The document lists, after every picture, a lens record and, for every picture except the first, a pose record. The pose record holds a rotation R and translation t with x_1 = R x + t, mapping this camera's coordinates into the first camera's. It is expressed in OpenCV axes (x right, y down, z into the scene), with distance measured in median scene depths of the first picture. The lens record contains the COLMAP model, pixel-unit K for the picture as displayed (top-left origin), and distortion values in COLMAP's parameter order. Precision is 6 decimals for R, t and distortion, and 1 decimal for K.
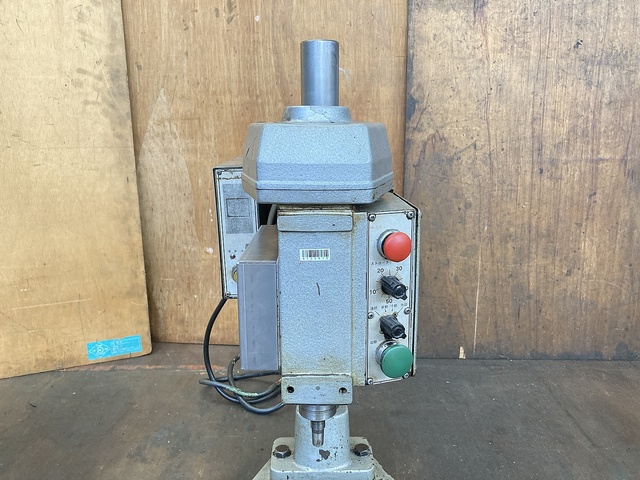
lens RADIAL K [[530.9, 0, 319.6], [0, 530.9, 232.6], [0, 0, 1]] dist [0.030931, -0.049272]
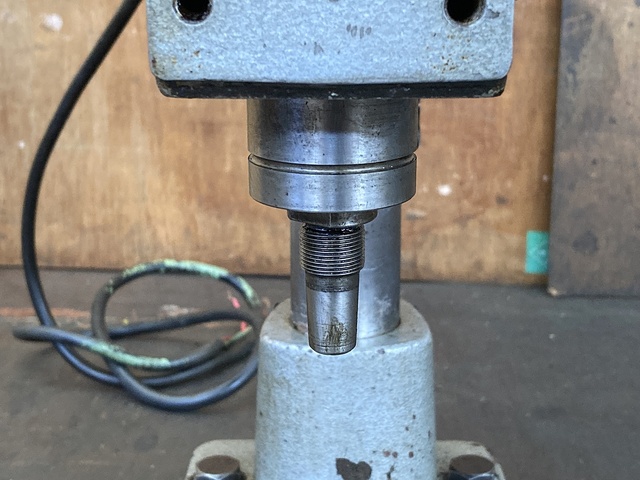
lens RADIAL K [[1025.4, 0, 304.8], [0, 1025.4, 241.4], [0, 0, 1]] dist [0.123692, 0.000000]
pose [[0.999531, 0.005755, -0.030078, -0.000886], [-0.003603, 0.997461, 0.071128, 0.160098], [0.030411, -0.070986, 0.997014, 0.281456]]
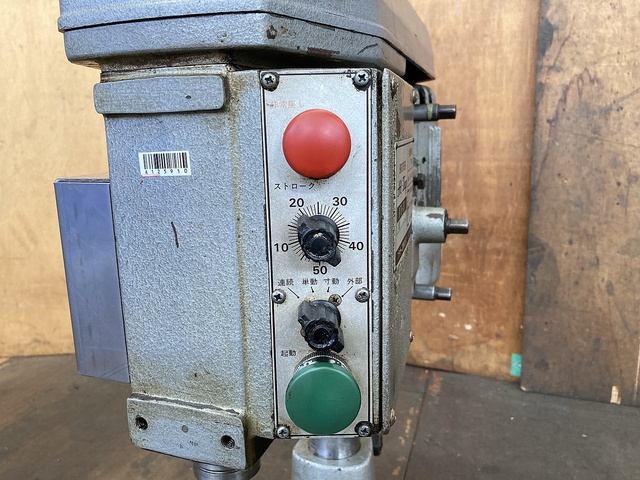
lens RADIAL K [[530.9, 0, 319.3], [0, 530.9, 234.4], [0, 0, 1]] dist [0.030931, -0.049272]
pose [[0.948082, 0.045963, -0.314686, 0.124213], [-0.049642, 0.998760, -0.003680, 0.044181], [0.314126, 0.019110, 0.949189, 0.245469]]
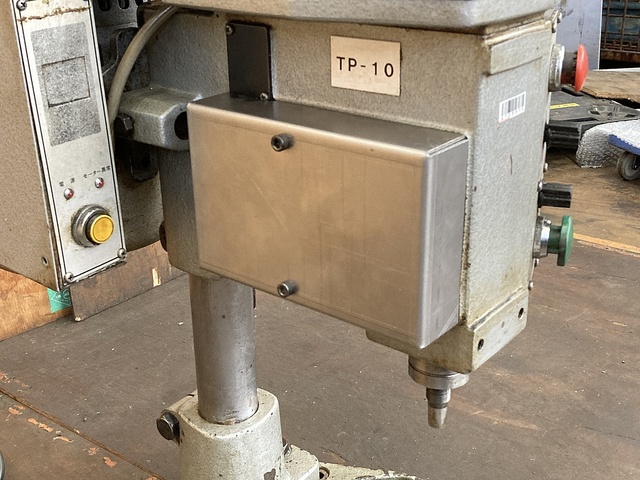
lens RADIAL K [[845.4, 0, 317.4], [0, 845.4, 241.4], [0, 0, 1]] dist [-0.014620, 0.000000]
pose [[0.603330, -0.312360, 0.733773, -0.370661], [0.178994, 0.949666, 0.257089, -0.040680], [-0.777144, -0.023769, 0.628873, 0.249043]]
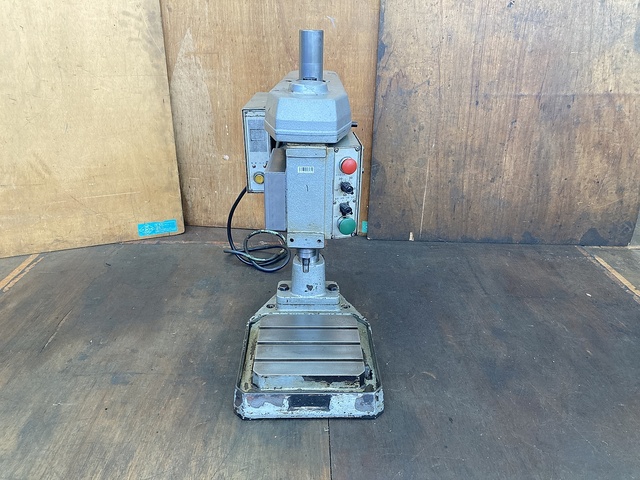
lens RADIAL K [[530.9, 0, 318.2], [0, 530.9, 244.0], [0, 0, 1]] dist [0.030931, -0.049272]
pose [[0.999694, 0.019112, 0.015681, 0.004681], [-0.021948, 0.978052, 0.207203, -0.039540], [-0.011377, -0.207484, 0.978172, -0.388271]]
